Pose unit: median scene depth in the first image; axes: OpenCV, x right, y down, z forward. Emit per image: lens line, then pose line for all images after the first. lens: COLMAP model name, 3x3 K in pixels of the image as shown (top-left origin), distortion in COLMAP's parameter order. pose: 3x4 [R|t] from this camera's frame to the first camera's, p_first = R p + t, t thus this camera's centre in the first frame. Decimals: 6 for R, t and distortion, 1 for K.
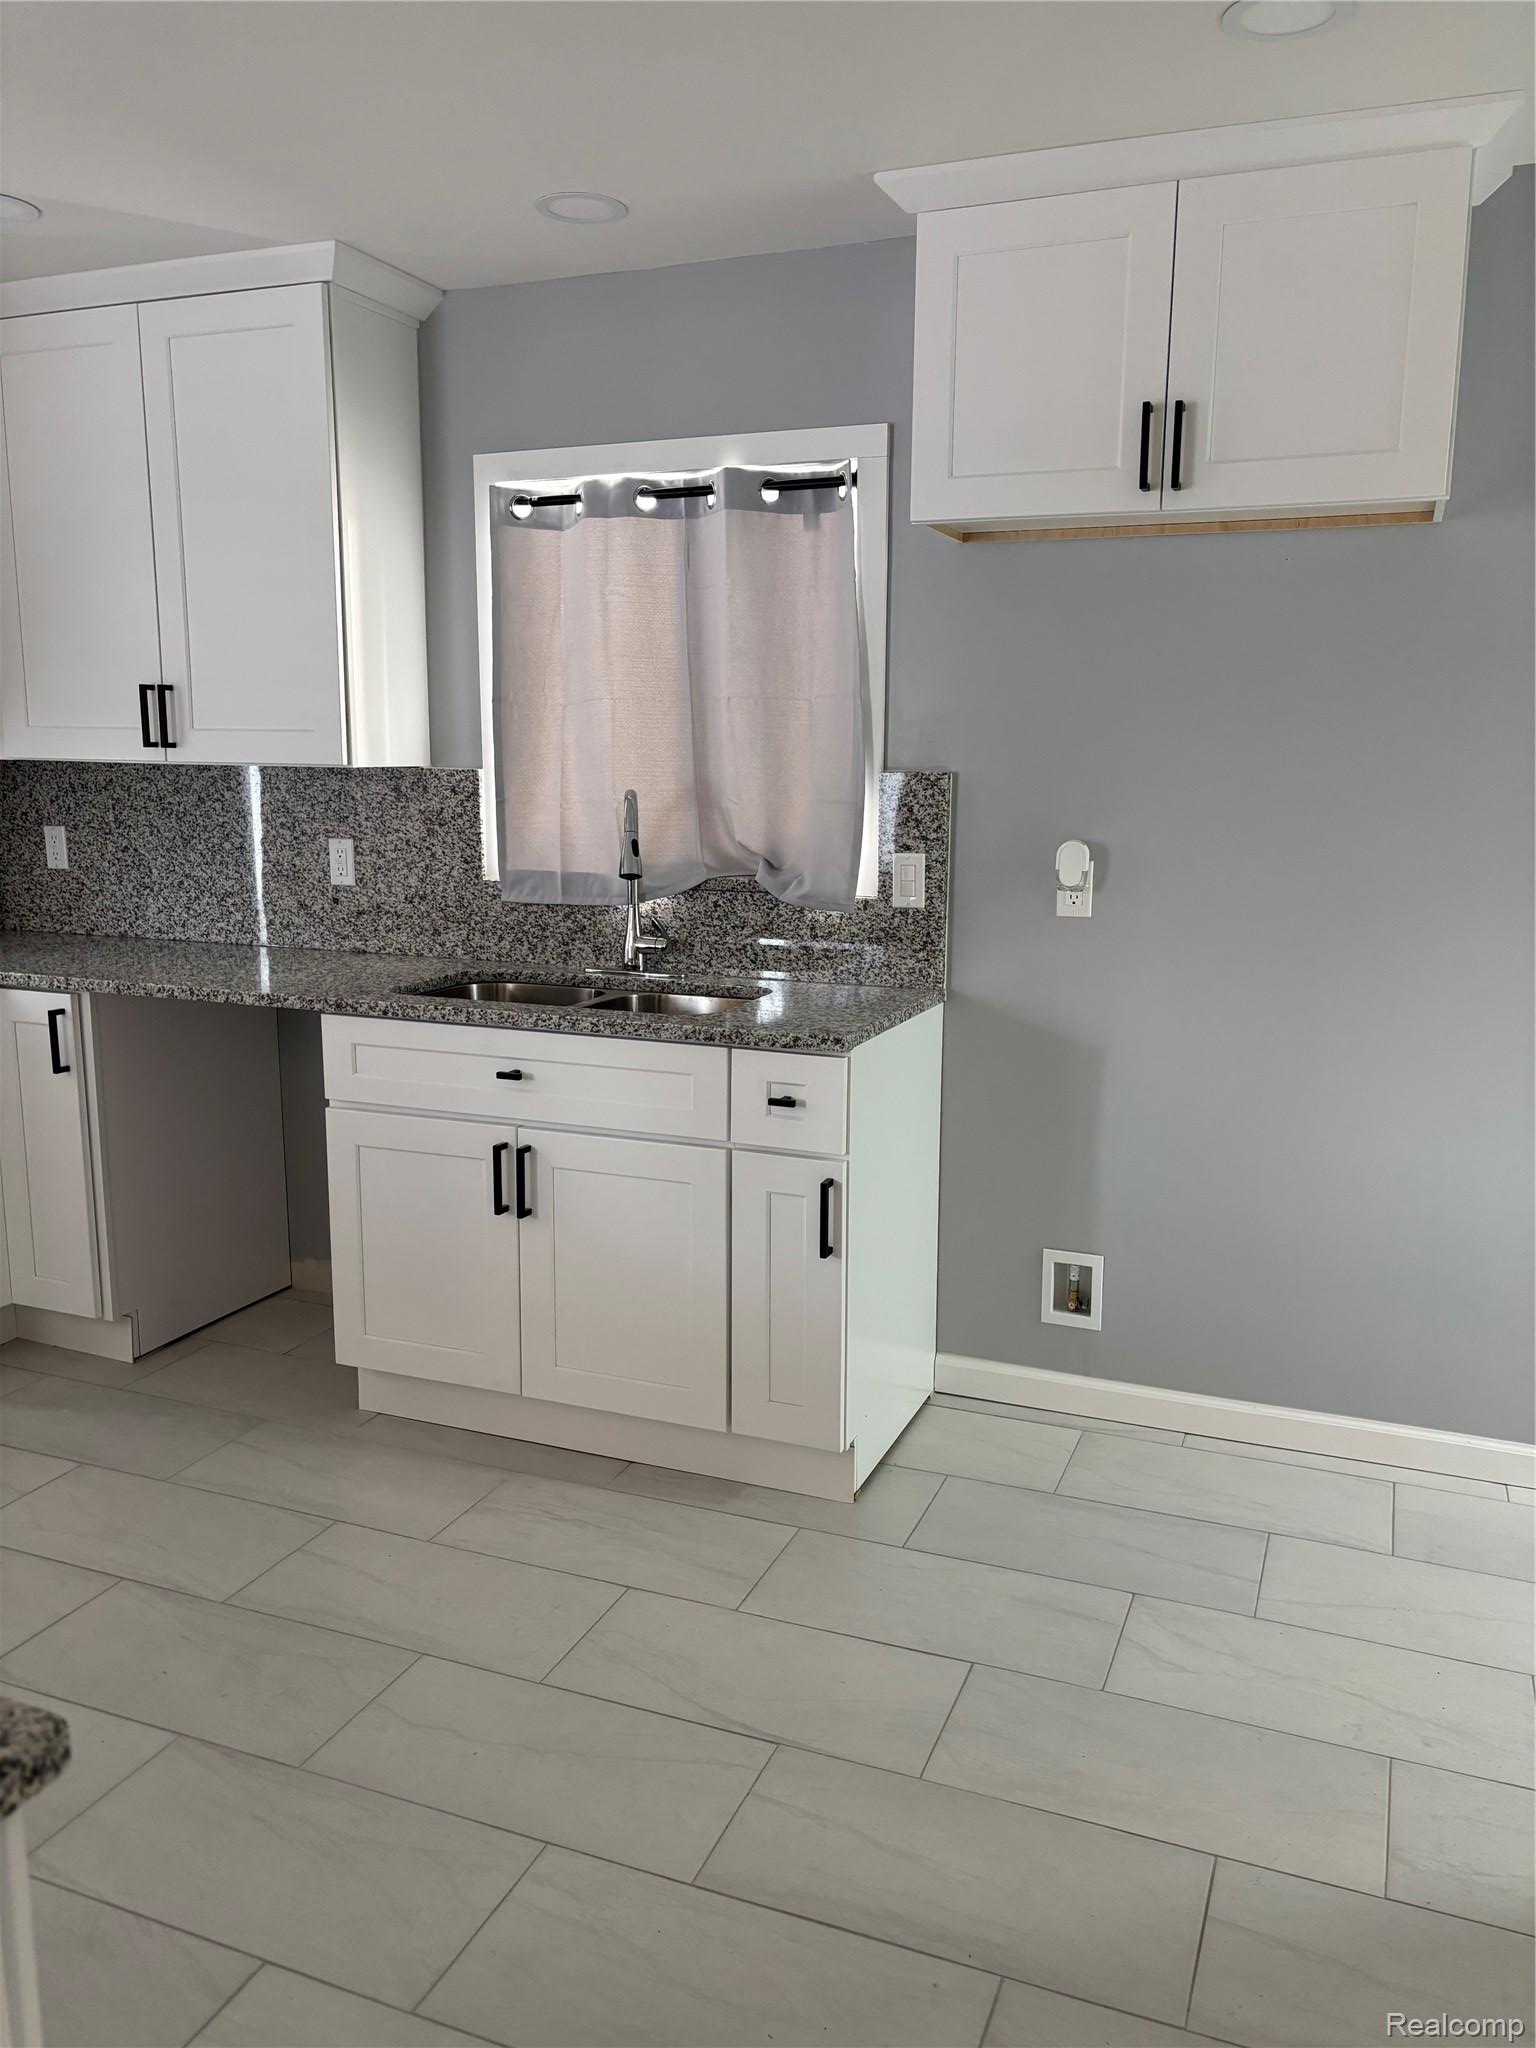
lens RADIAL K [[1585.9, 0, 768.0], [0, 1585.9, 1024.0], [0, 0, 1]] dist [0.080920, -0.096312]
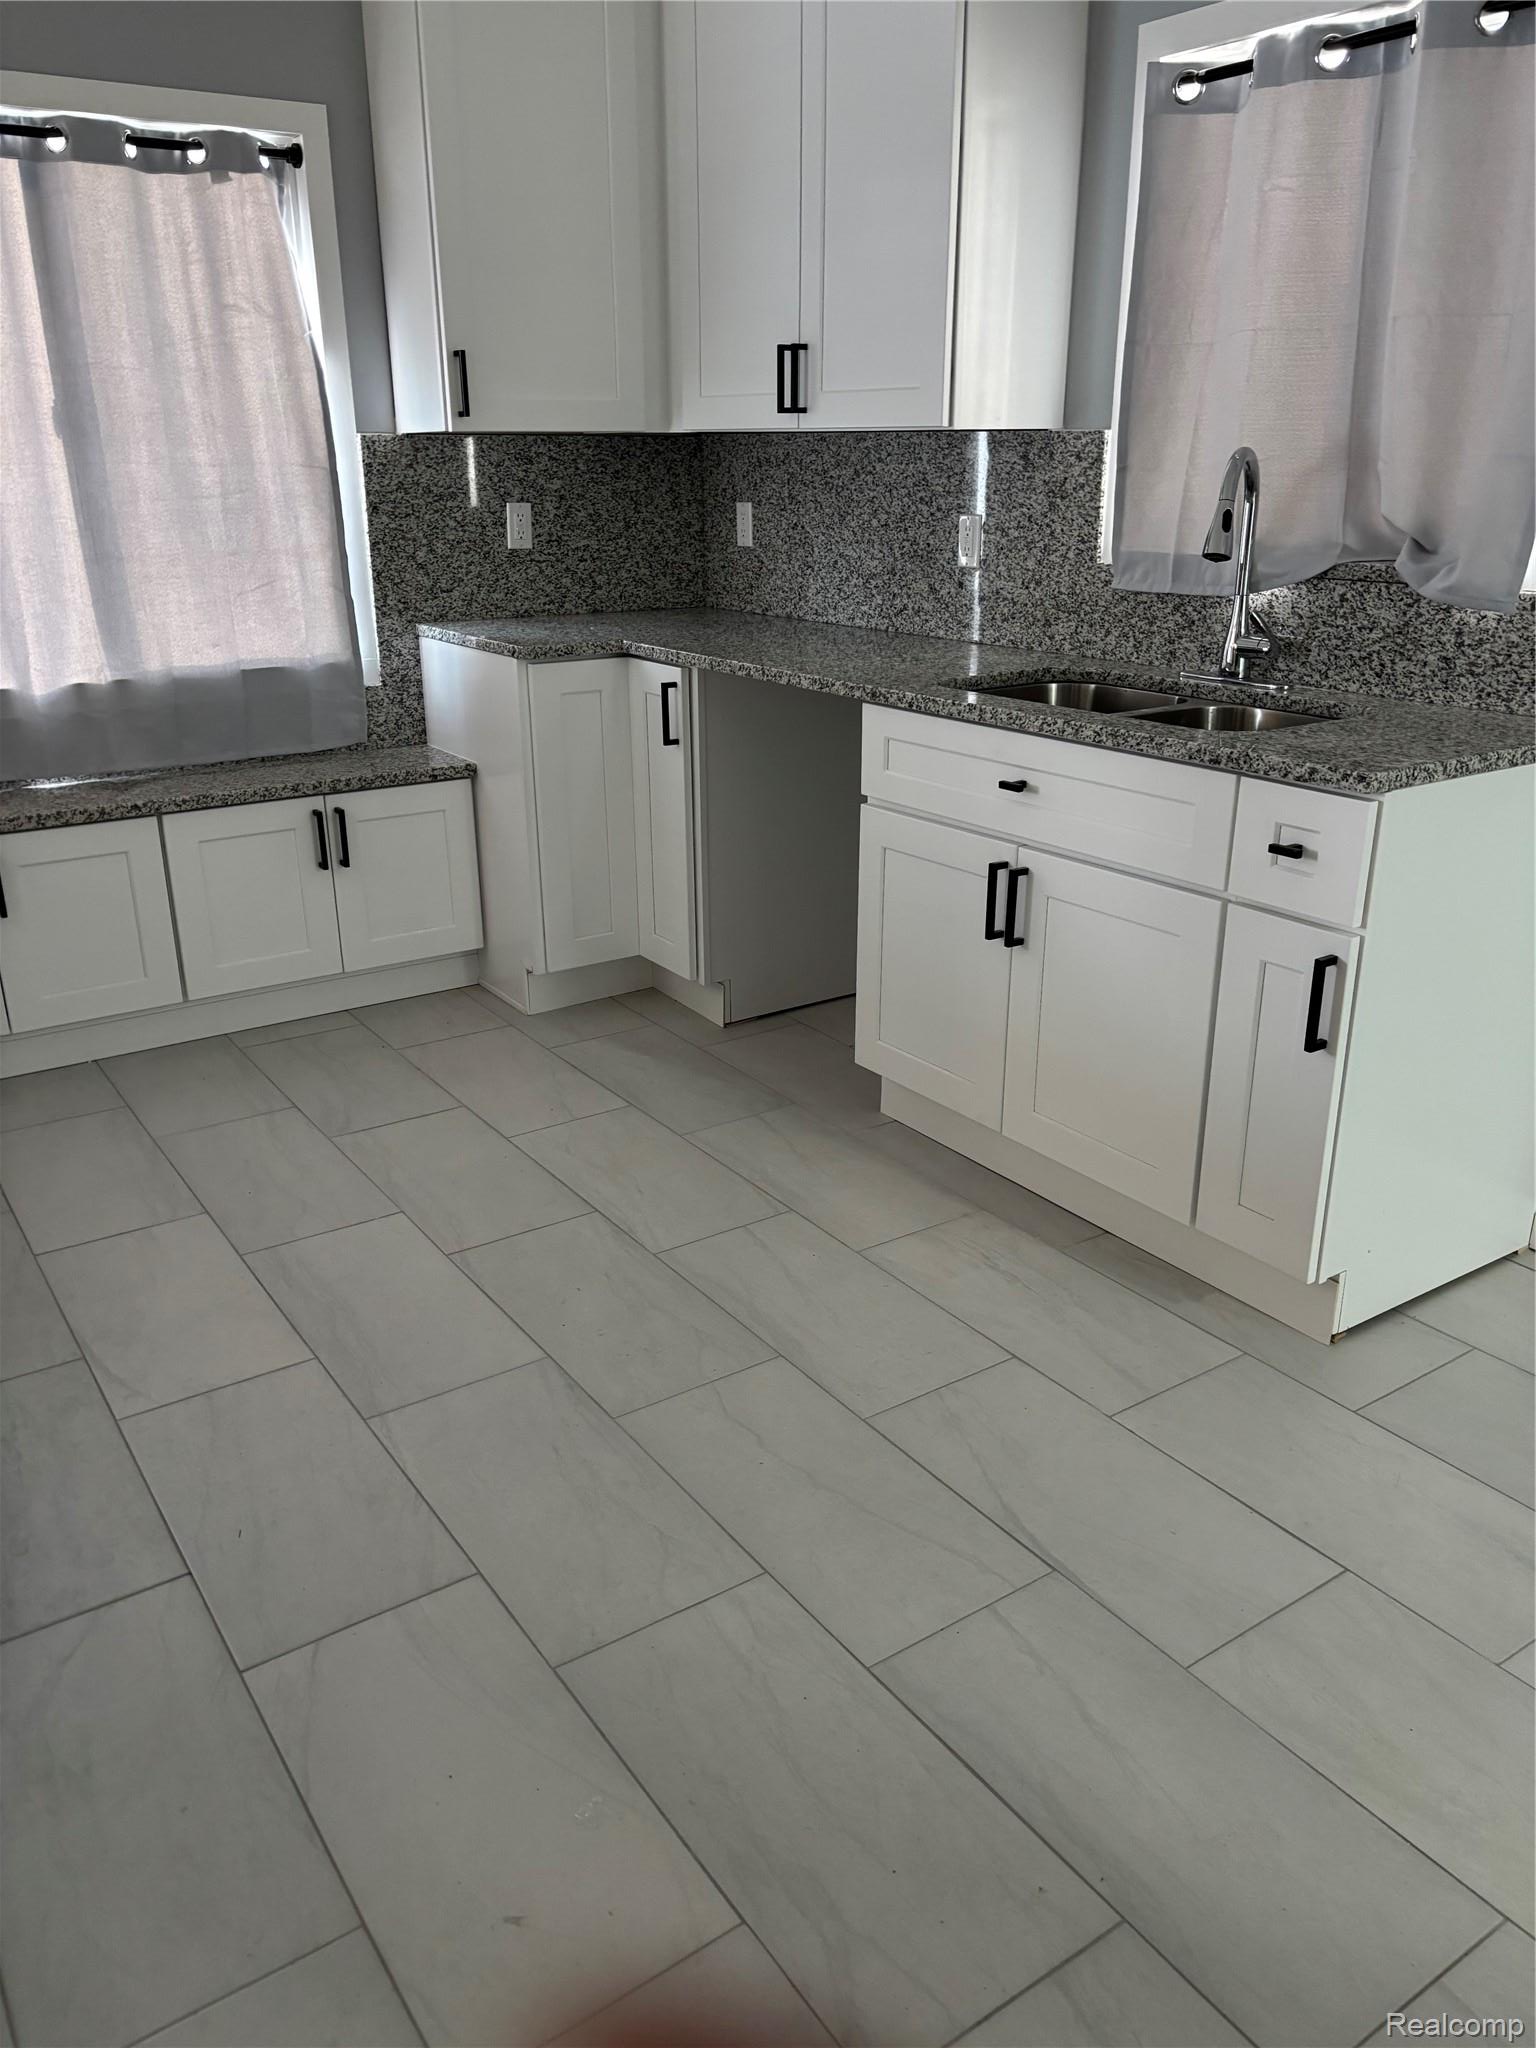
lens RADIAL K [[1585.9, 0, 768.0], [0, 1585.9, 1024.0], [0, 0, 1]] dist [0.080920, -0.096312]
pose [[0.826212, 0.179181, -0.534106, 0.197061], [-0.083439, 0.976536, 0.198533, -0.002713], [0.557147, -0.119465, 0.821776, 0.154047]]
